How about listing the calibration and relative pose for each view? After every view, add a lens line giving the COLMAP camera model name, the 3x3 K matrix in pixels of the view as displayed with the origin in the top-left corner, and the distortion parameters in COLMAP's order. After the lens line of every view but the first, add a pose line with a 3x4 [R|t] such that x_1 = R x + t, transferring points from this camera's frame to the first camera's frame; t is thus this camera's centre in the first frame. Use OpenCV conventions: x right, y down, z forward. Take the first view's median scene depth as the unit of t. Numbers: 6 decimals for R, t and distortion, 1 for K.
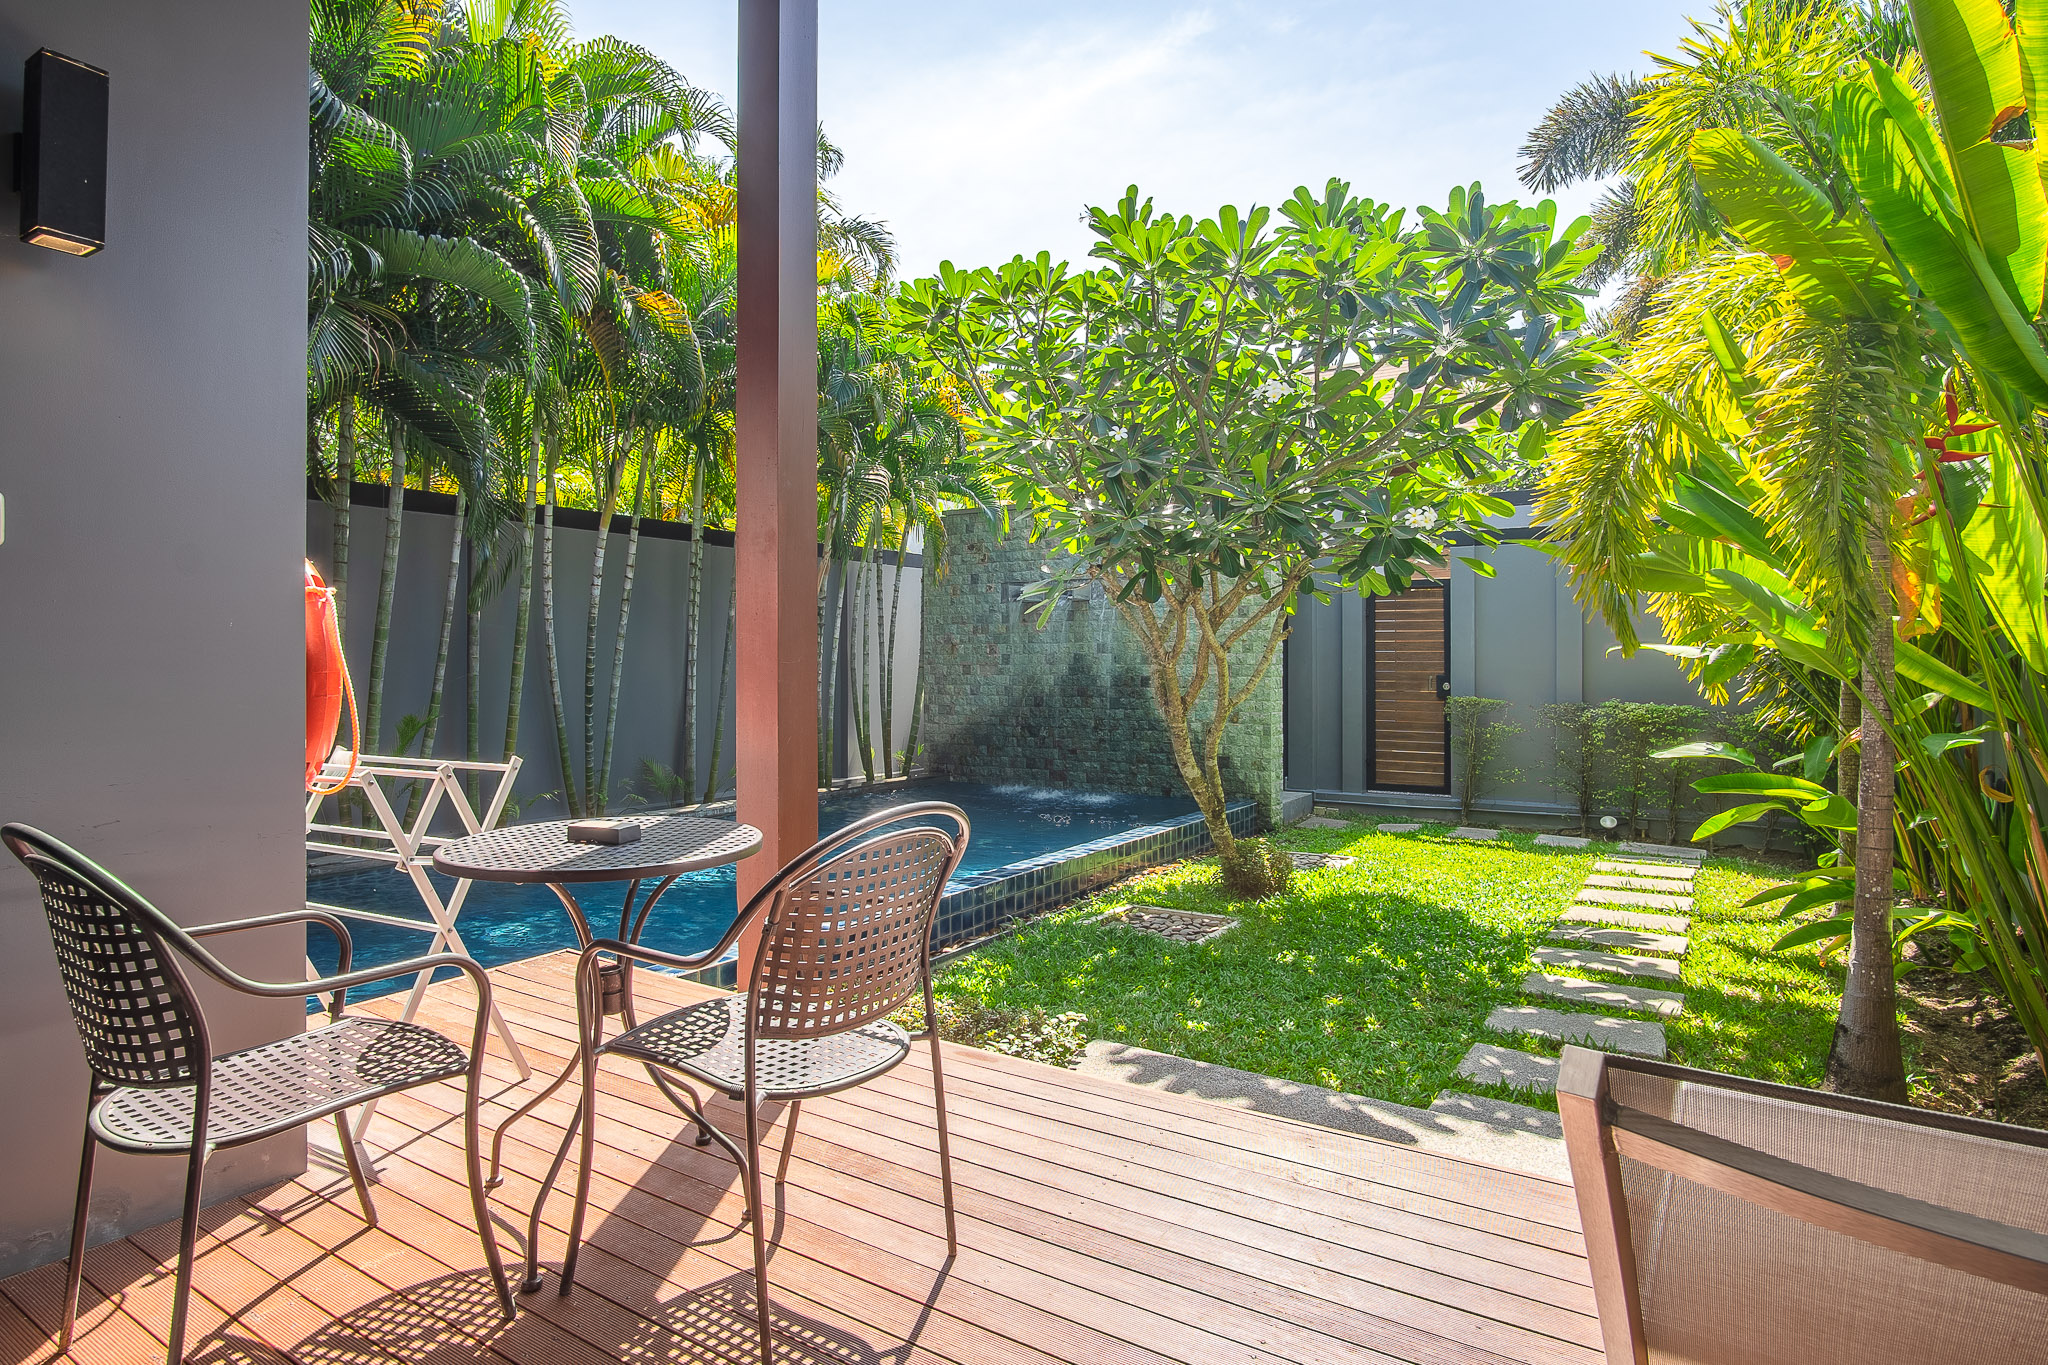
lens RADIAL K [[1087.9, 0, 1010.3], [0, 1087.9, 679.0], [0, 0, 1]] dist [-0.015659, 0.005383]
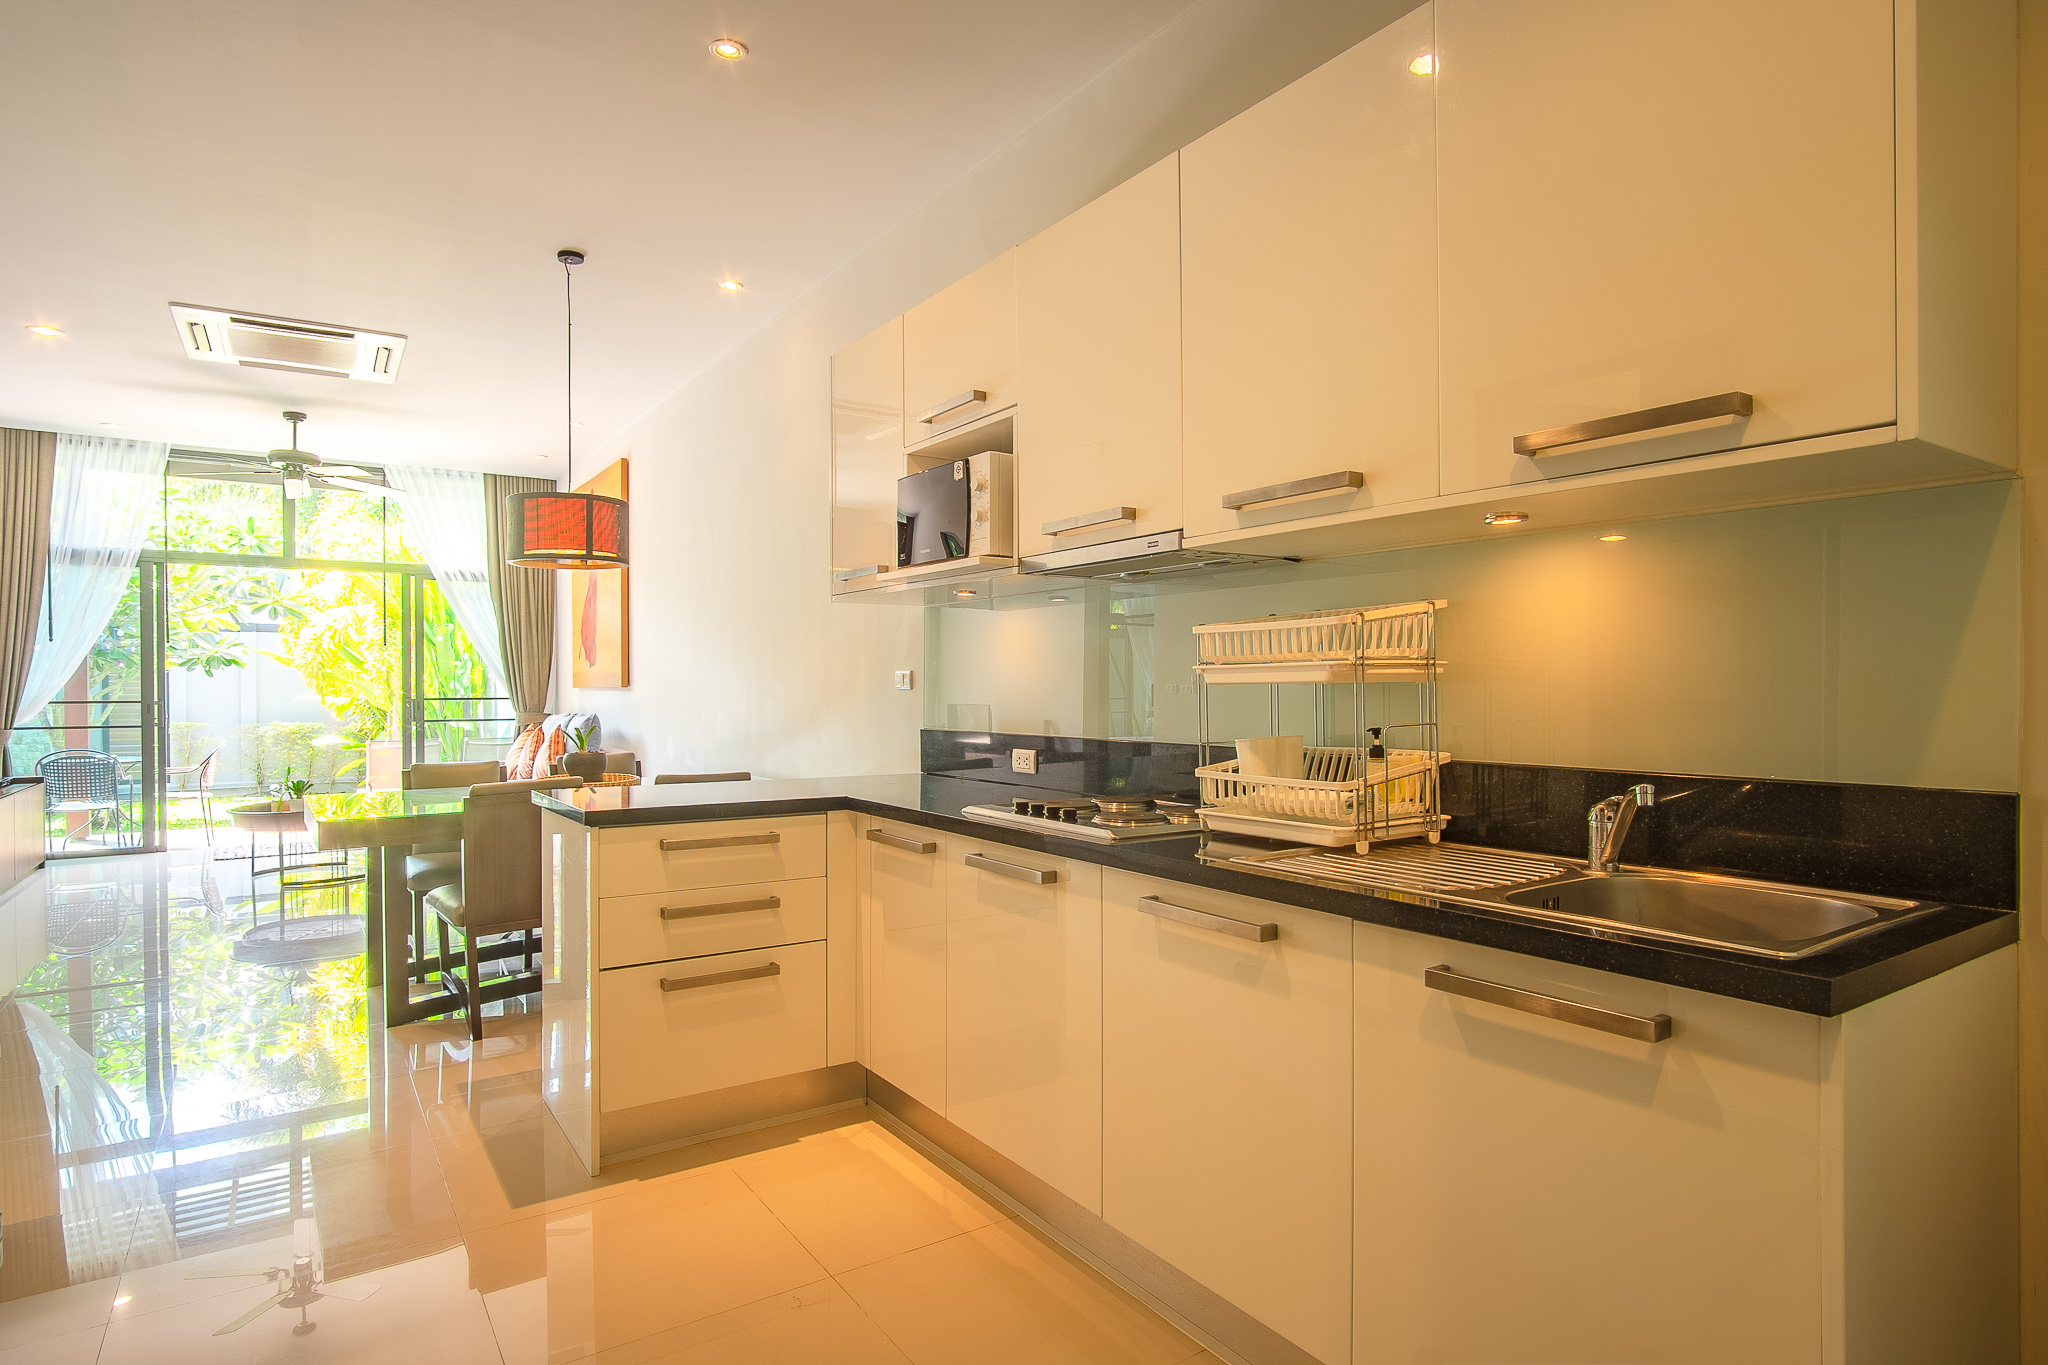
lens RADIAL K [[1087.9, 0, 996.7], [0, 1087.9, 688.6], [0, 0, 1]] dist [-0.015659, 0.005383]
pose [[0.401009, -0.004407, 0.916063, -0.586279], [0.013230, 0.999912, -0.000981, -0.014785], [-0.915978, 0.012513, 0.401032, -0.788812]]
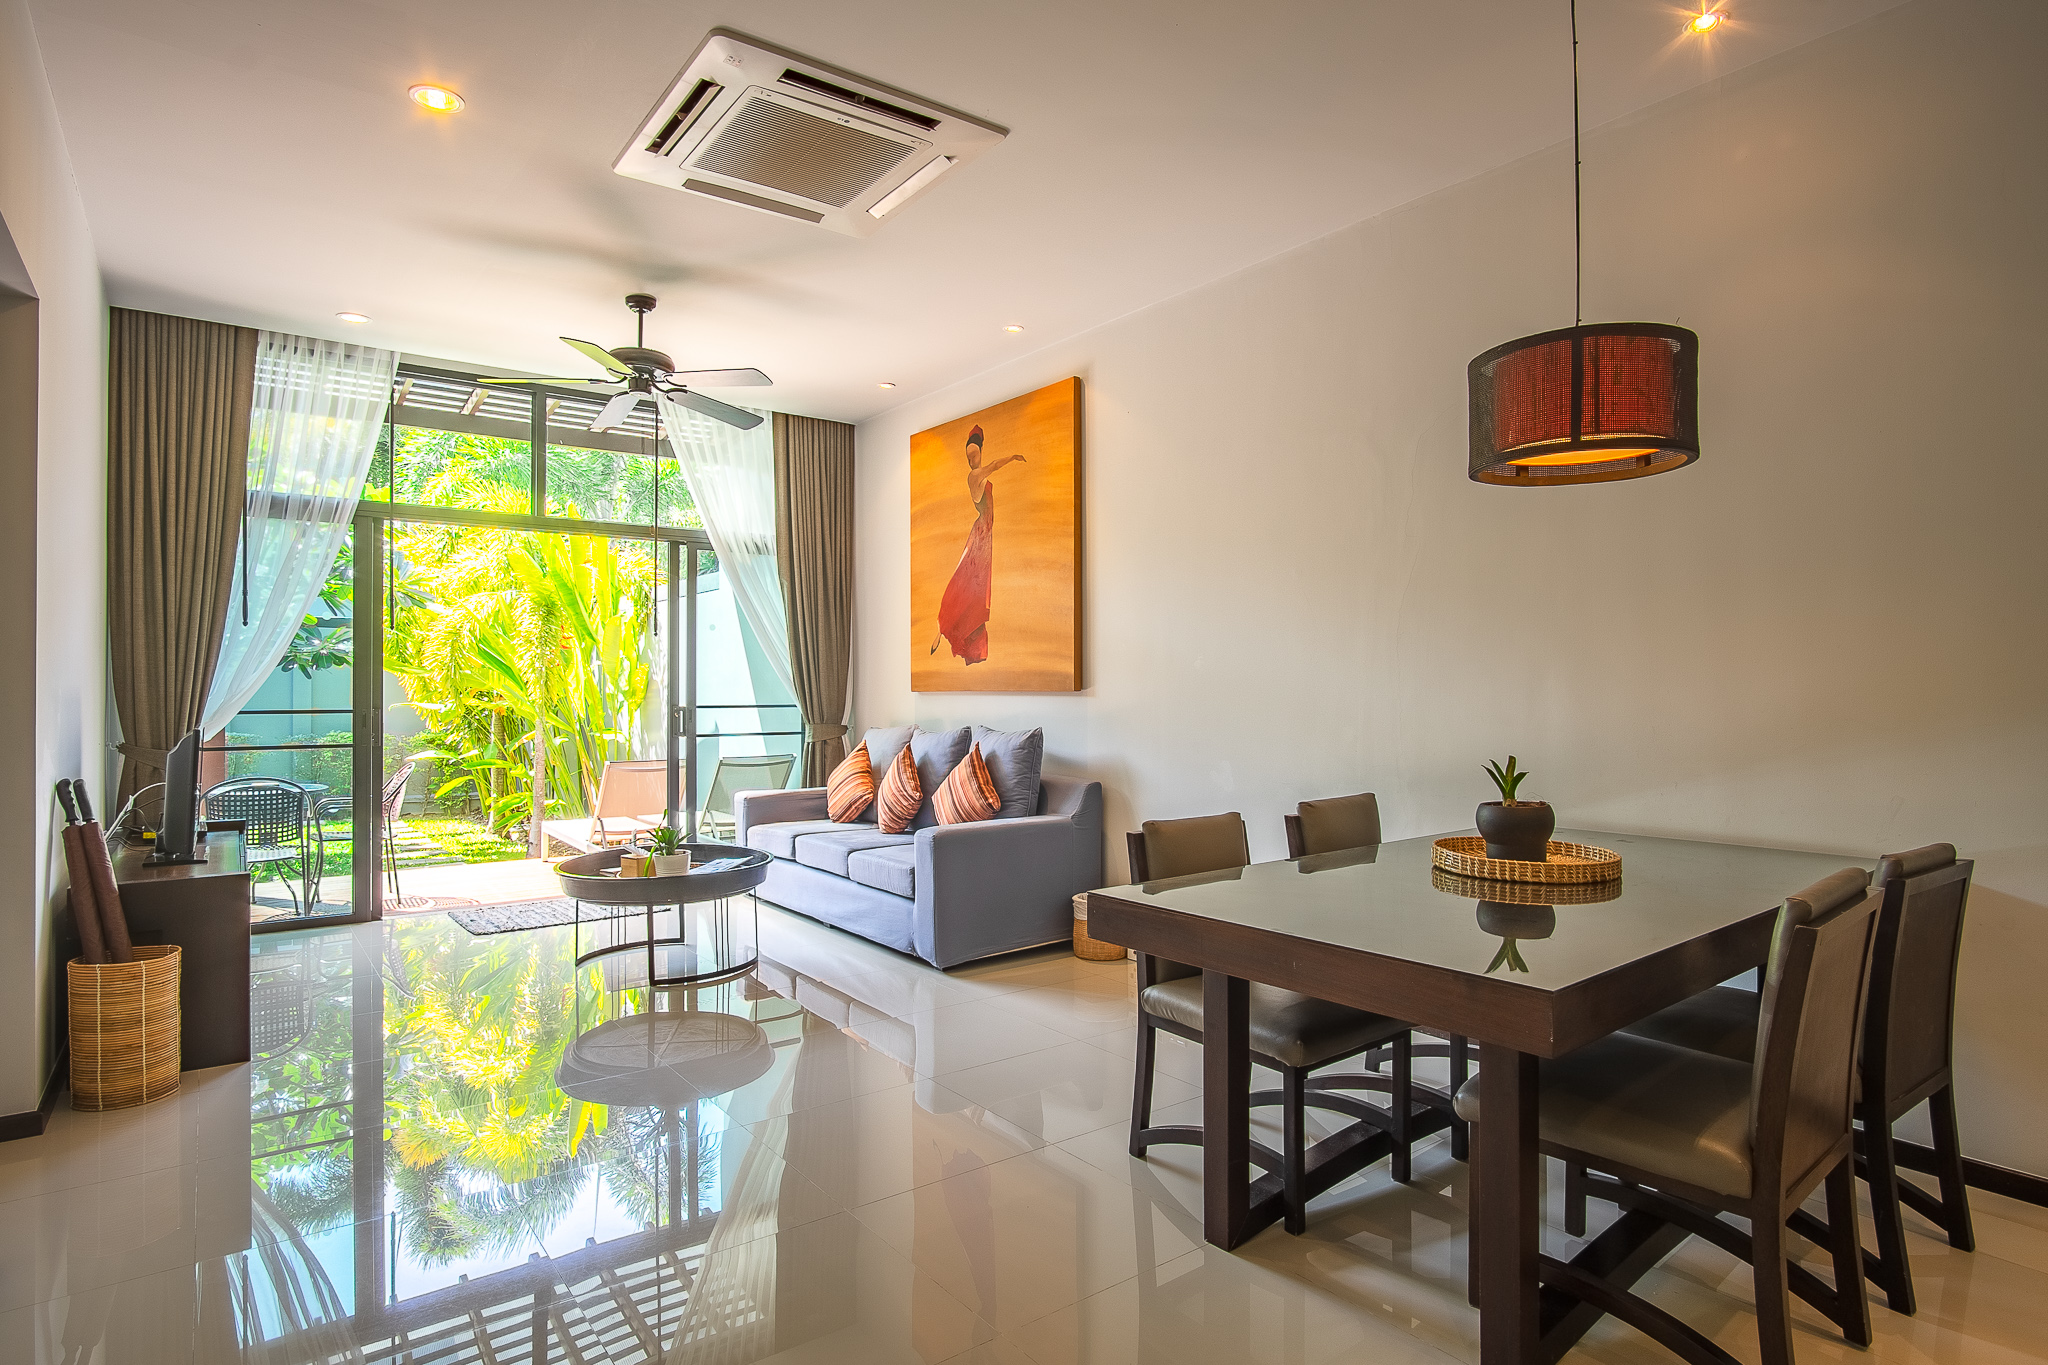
lens RADIAL K [[1087.9, 0, 1008.1], [0, 1087.9, 682.6], [0, 0, 1]] dist [-0.015659, 0.005383]
pose [[0.354317, 0.006136, 0.935105, -0.526899], [0.013064, 0.999848, -0.011511, -0.018093], [-0.935034, 0.016295, 0.354183, -0.429751]]
